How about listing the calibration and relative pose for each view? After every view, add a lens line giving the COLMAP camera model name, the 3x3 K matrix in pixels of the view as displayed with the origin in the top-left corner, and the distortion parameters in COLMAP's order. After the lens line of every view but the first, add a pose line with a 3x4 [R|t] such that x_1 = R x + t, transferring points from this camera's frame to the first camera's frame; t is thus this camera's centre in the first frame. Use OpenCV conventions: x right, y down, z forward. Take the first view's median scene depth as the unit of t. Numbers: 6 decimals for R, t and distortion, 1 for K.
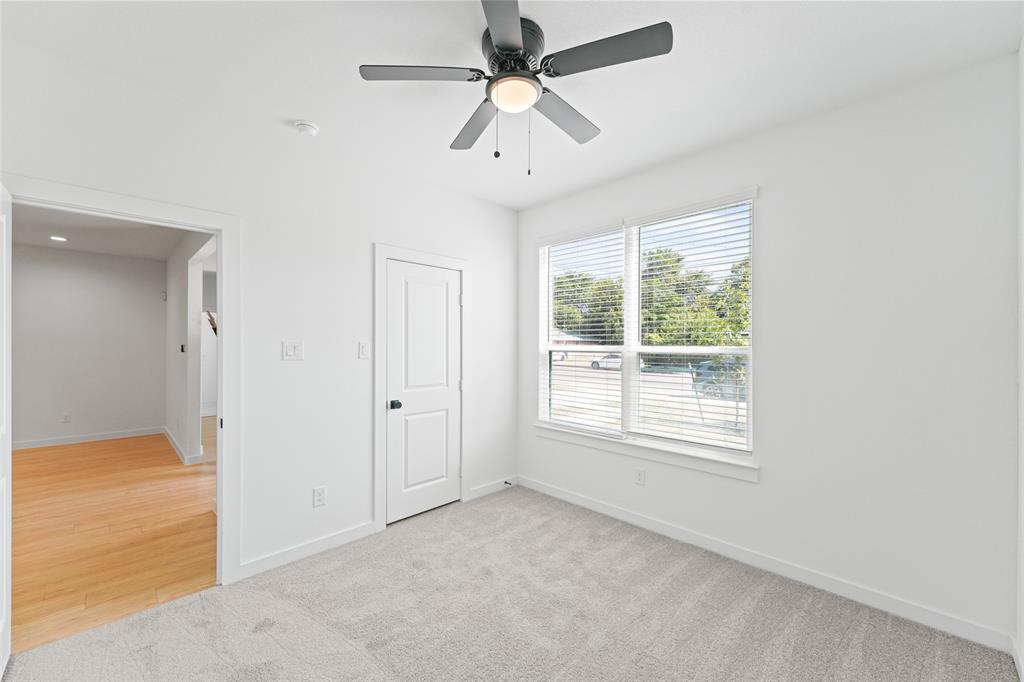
lens RADIAL K [[403.4, 0, 506.3], [0, 403.4, 344.0], [0, 0, 1]] dist [0.006039, 0.000003]
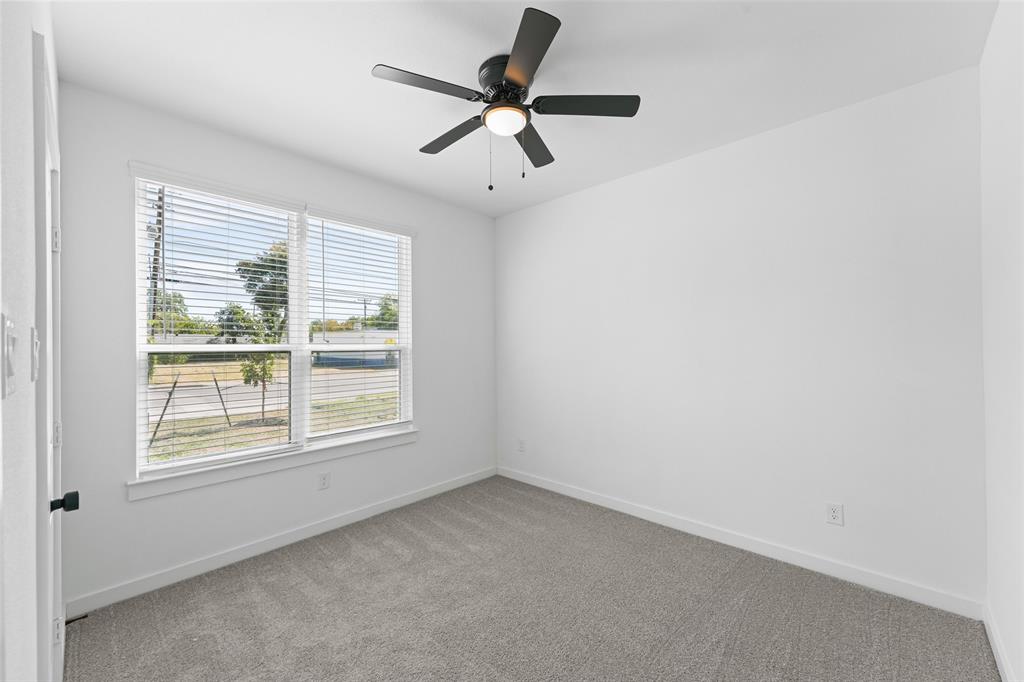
lens RADIAL K [[406.0, 0, 505.5], [0, 406.0, 342.4], [0, 0, 1]] dist [0.006568, -0.000537]
pose [[-0.034708, 0.000394, 0.999397, -0.737096], [-0.002521, 0.999997, -0.000482, 0.000824], [-0.999394, -0.002536, -0.034707, 0.687466]]
